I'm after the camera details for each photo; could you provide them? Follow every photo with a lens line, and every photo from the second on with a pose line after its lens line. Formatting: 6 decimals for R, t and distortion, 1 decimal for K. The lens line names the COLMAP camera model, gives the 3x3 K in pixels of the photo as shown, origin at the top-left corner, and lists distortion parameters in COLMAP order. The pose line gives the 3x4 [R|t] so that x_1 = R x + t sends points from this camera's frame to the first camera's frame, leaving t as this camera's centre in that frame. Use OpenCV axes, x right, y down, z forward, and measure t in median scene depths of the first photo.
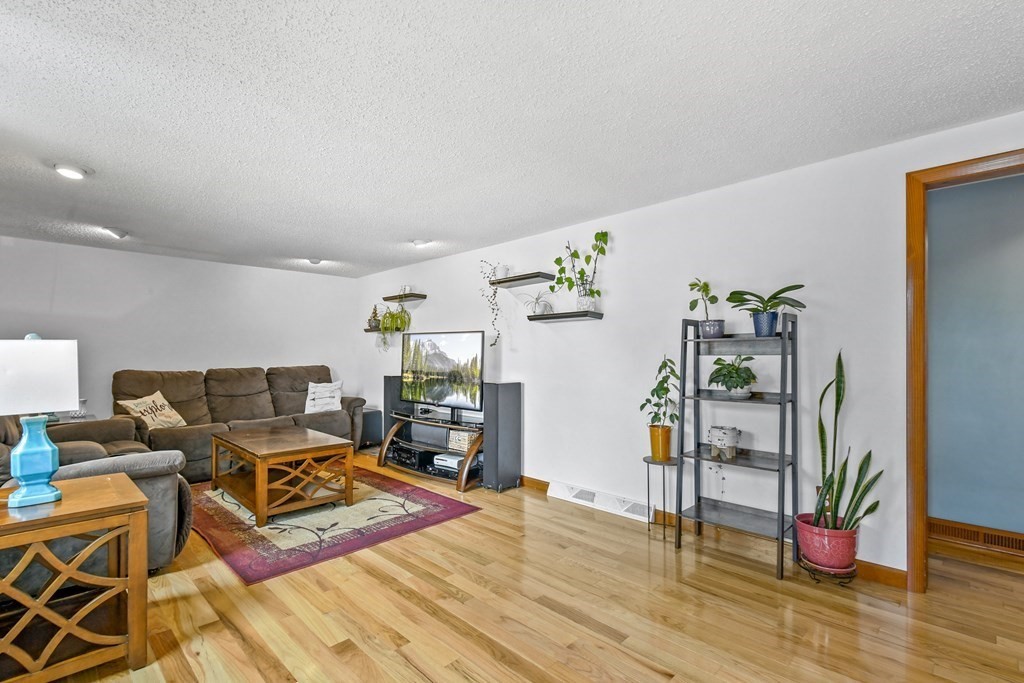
lens RADIAL K [[468.7, 0, 497.9], [0, 468.7, 348.7], [0, 0, 1]] dist [0.020183, -0.000337]
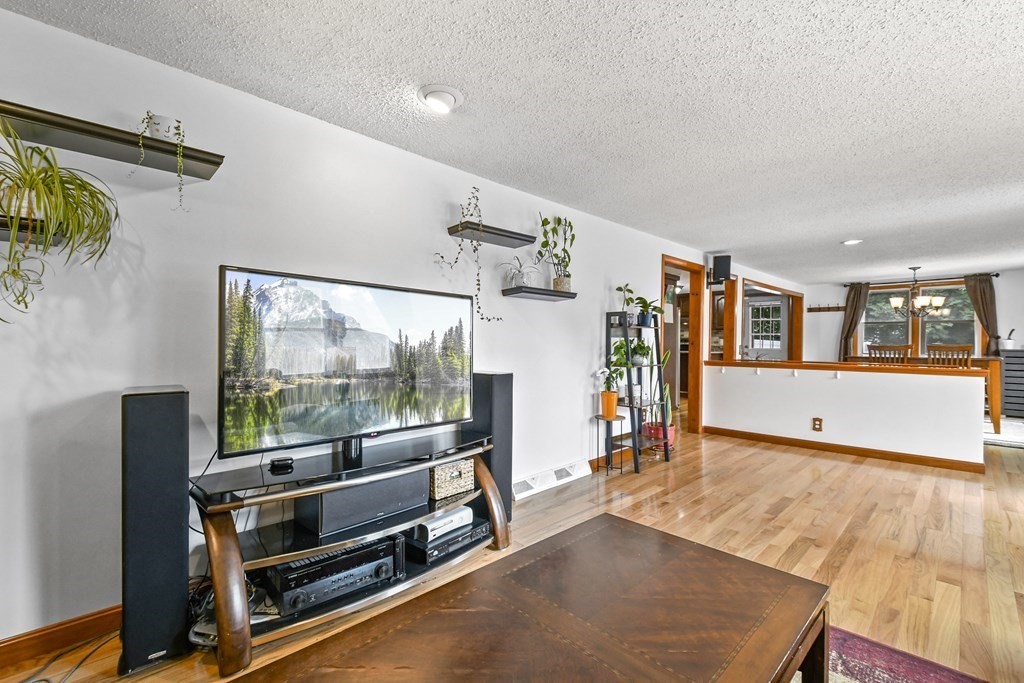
lens RADIAL K [[448.8, 0, 508.4], [0, 448.8, 337.7], [0, 0, 1]] dist [0.001616, -0.000701]
pose [[0.002090, 0.004553, 0.999987, -0.793929], [-0.023827, 0.999706, -0.004502, 0.024504], [-0.999714, -0.023818, 0.002198, 1.149800]]
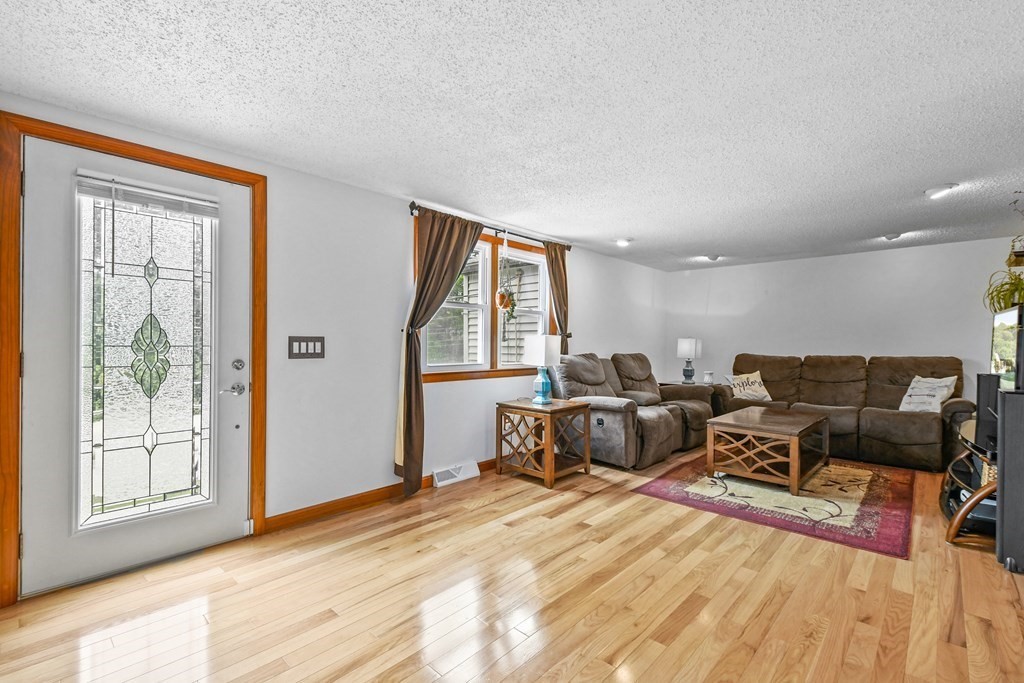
lens RADIAL K [[462.8, 0, 512.0], [0, 462.8, 341.5], [0, 0, 1]] dist [0.026249, -0.000172]
pose [[0.054038, 0.004649, -0.998528, 0.665009], [0.008341, 0.999952, 0.005107, -0.001711], [0.998504, -0.008605, 0.053996, 0.365254]]
